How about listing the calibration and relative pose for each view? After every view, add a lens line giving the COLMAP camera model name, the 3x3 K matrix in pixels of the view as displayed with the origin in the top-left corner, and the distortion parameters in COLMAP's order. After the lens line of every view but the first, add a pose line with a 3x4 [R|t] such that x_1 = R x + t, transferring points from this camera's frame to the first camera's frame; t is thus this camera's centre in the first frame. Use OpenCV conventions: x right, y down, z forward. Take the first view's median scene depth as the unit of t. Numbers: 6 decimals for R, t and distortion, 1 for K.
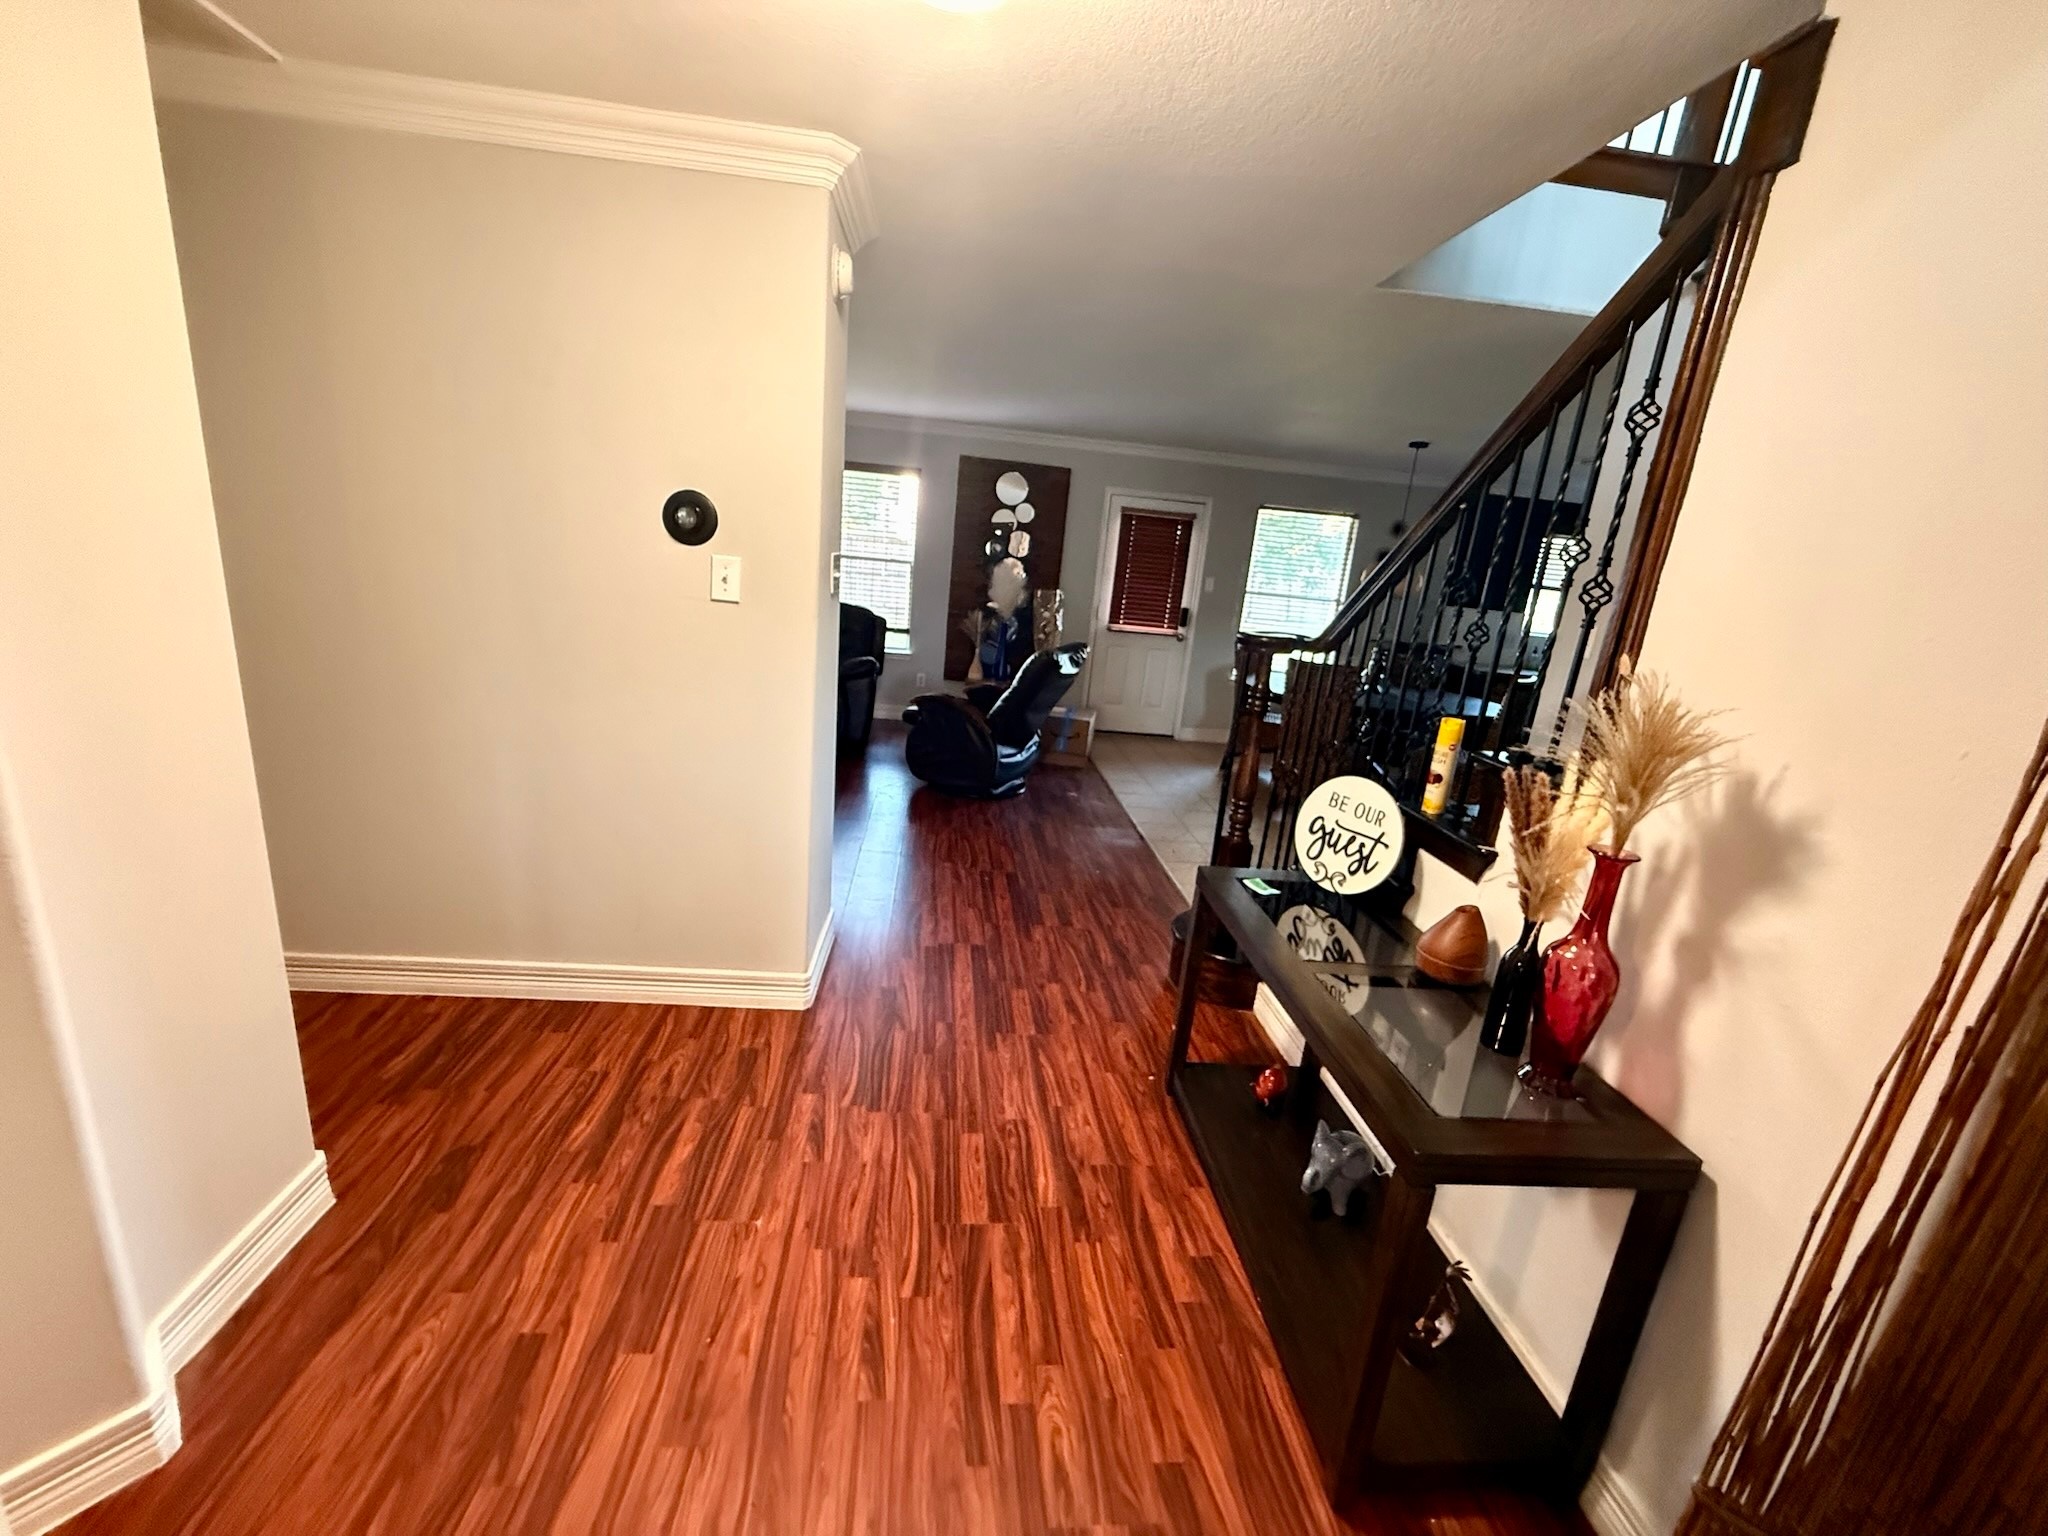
lens RADIAL K [[817.6, 0, 1015.9], [0, 817.6, 767.0], [0, 0, 1]] dist [-0.000046, 0.000158]
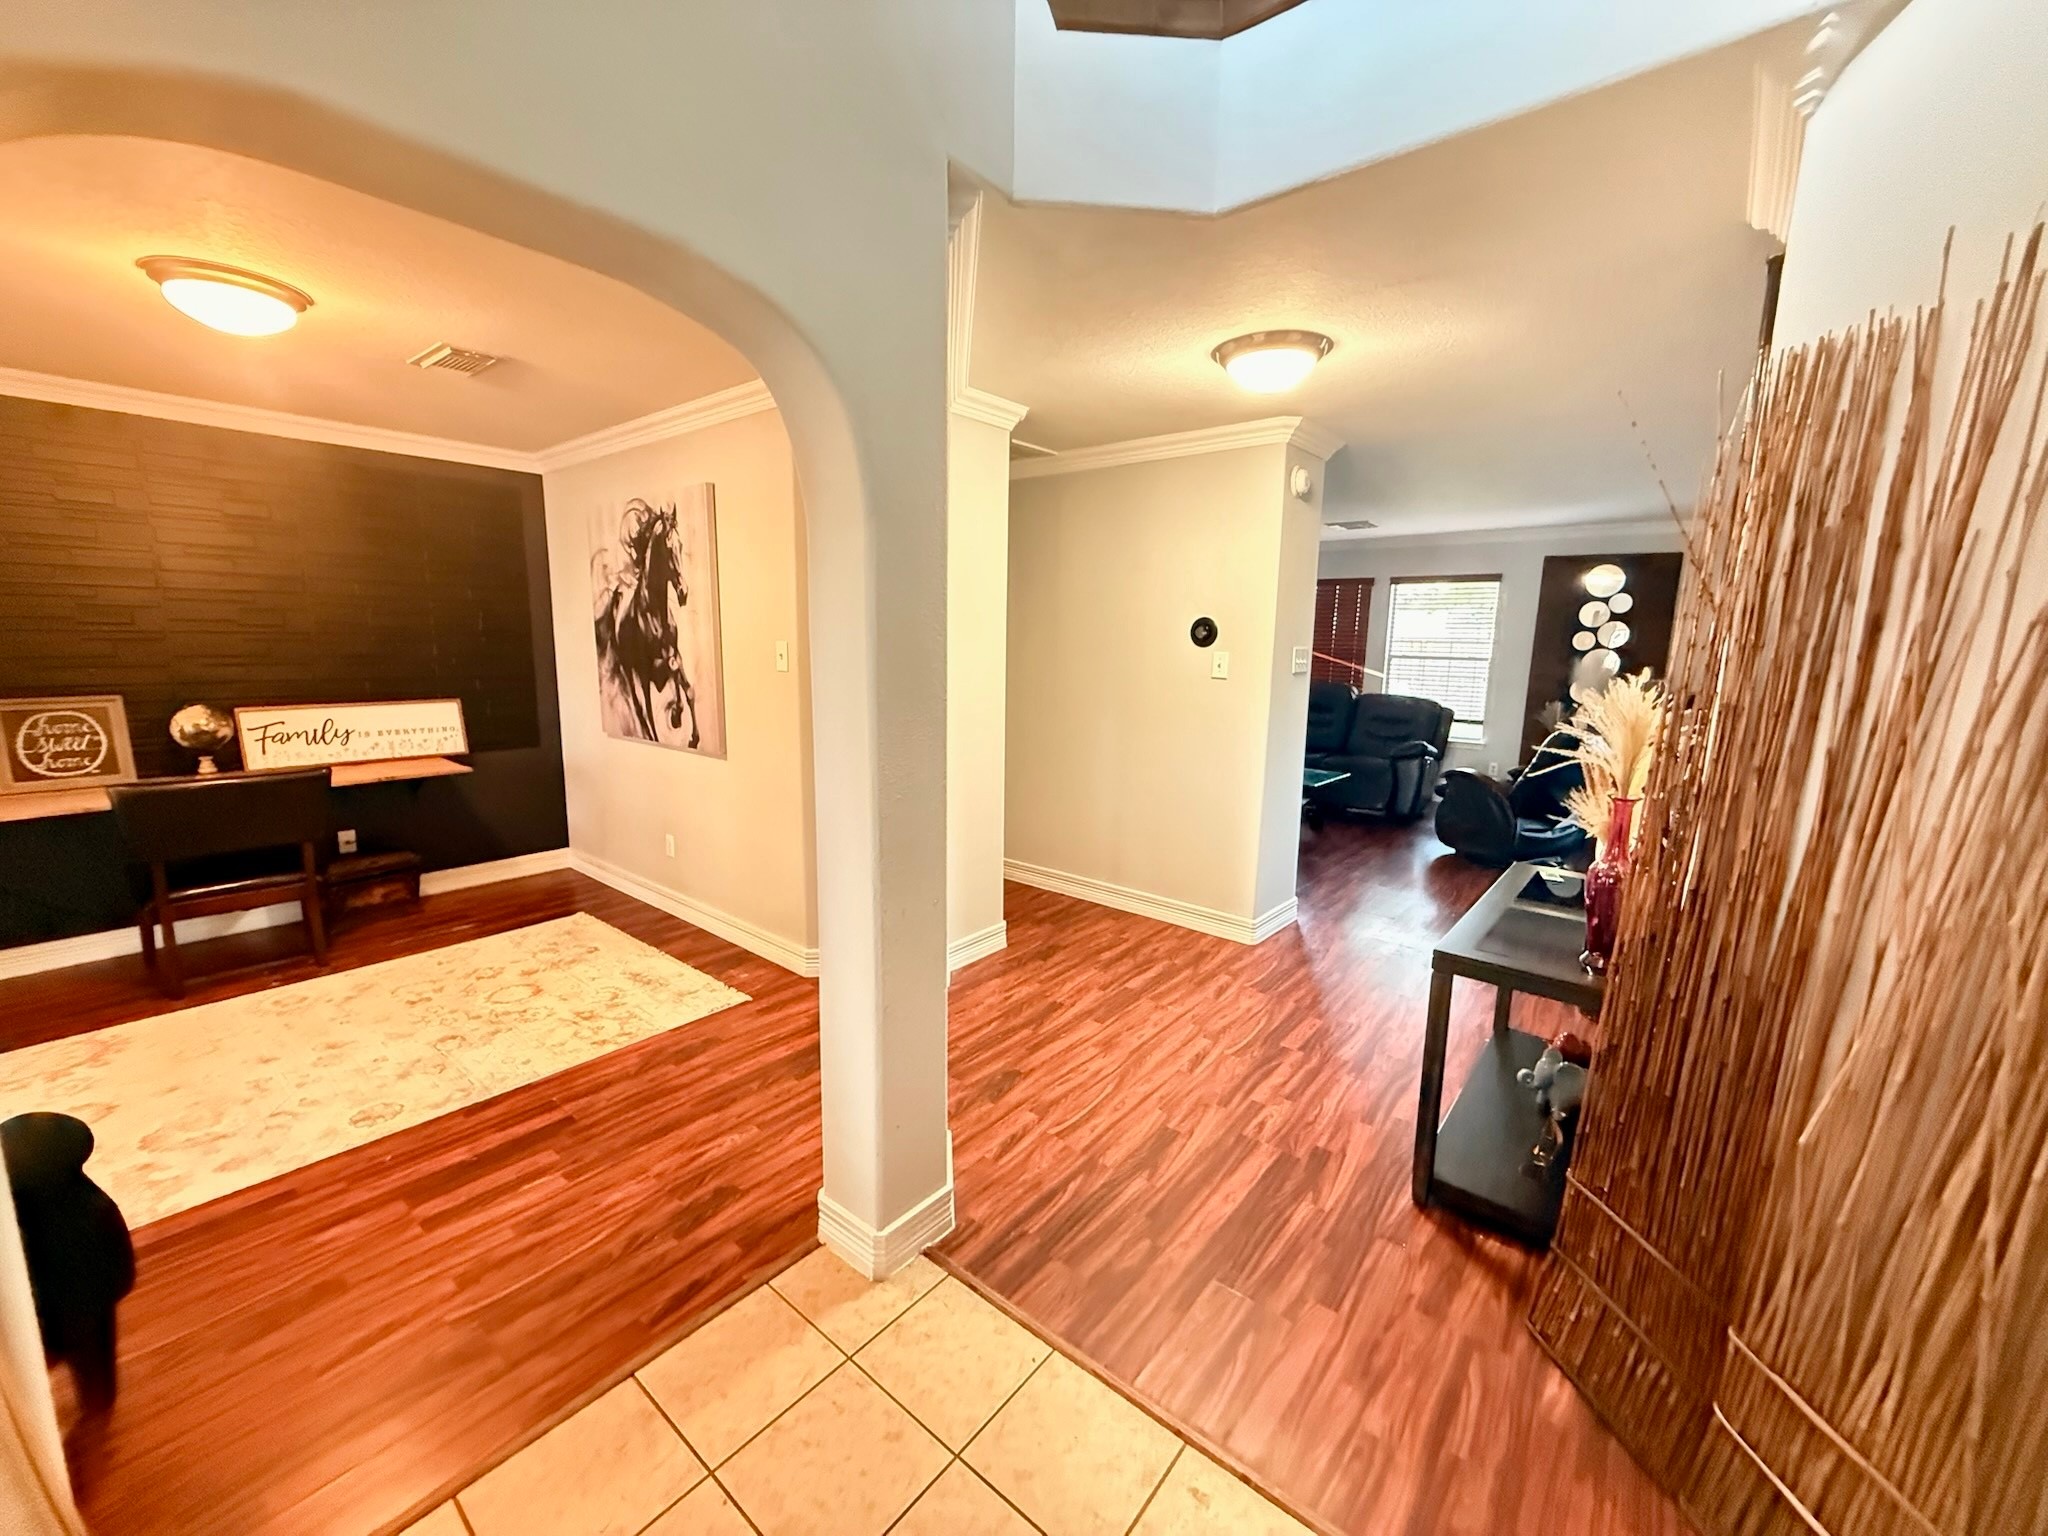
lens RADIAL K [[817.6, 0, 1016.7], [0, 817.6, 766.3], [0, 0, 1]] dist [-0.000046, 0.000158]
pose [[0.710549, 0.032039, -0.702918, 0.547288], [-0.131216, 0.987473, -0.087631, 0.181404], [0.691305, 0.154500, 0.705852, -0.466316]]
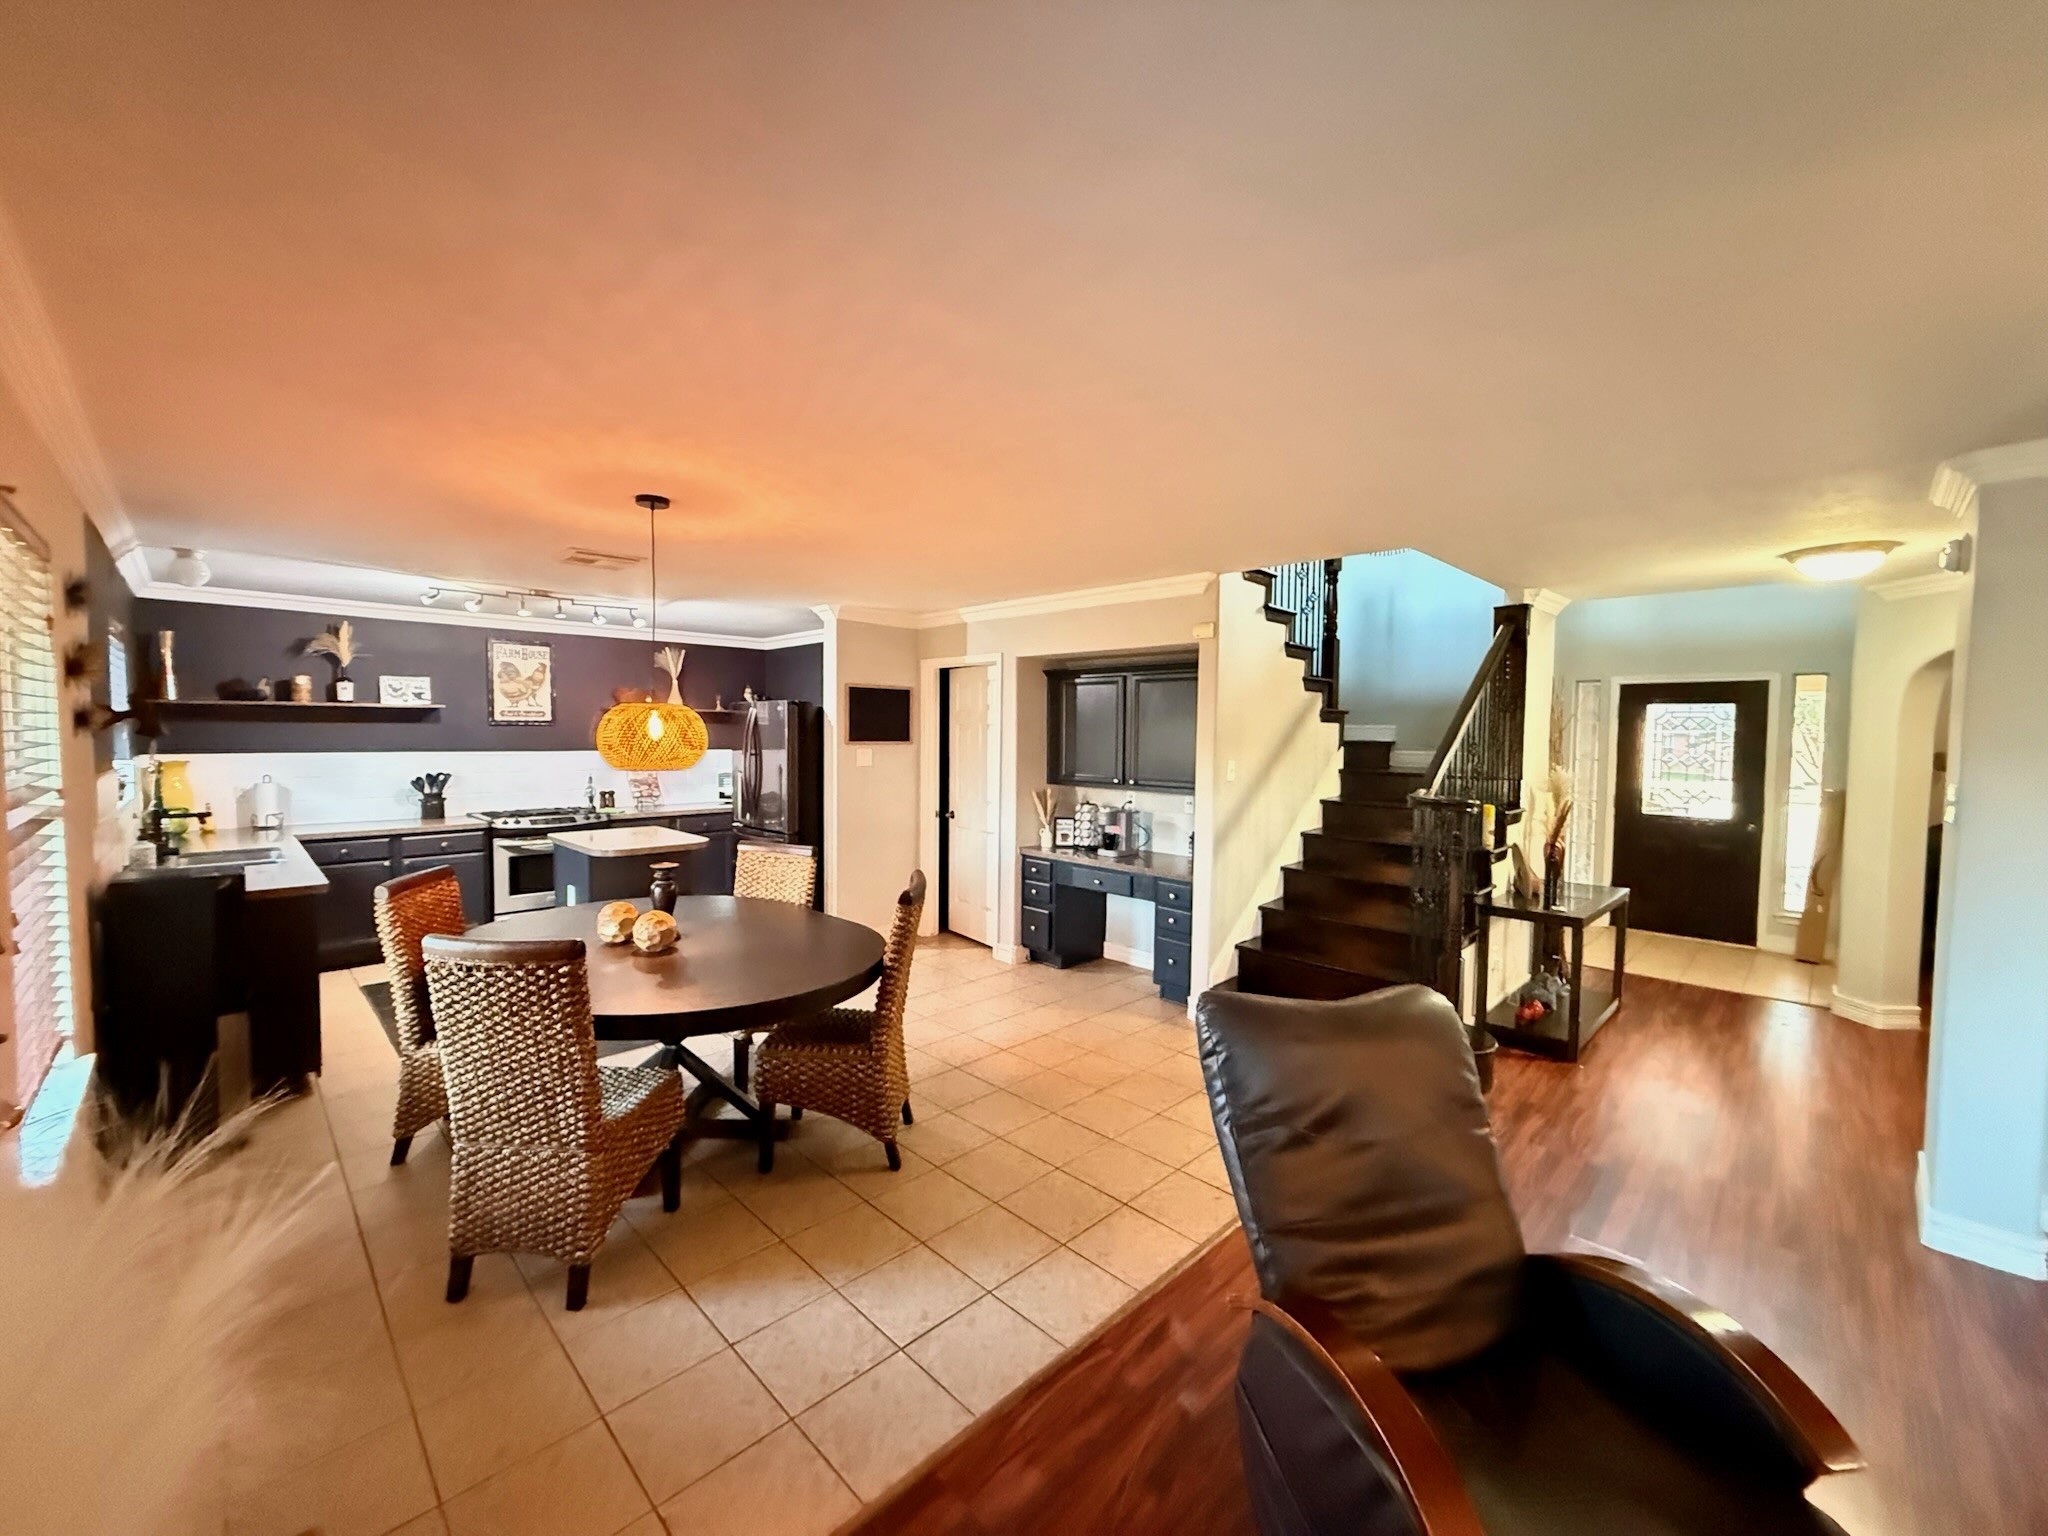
lens RADIAL K [[817.6, 0, 1017.2], [0, 817.6, 765.9], [0, 0, 1]] dist [-0.000046, 0.000158]
pose [[-0.637870, -0.135732, 0.758088, -0.264736], [0.127092, 0.952299, 0.277442, -0.784354], [-0.759585, 0.273319, -0.590193, 2.727115]]
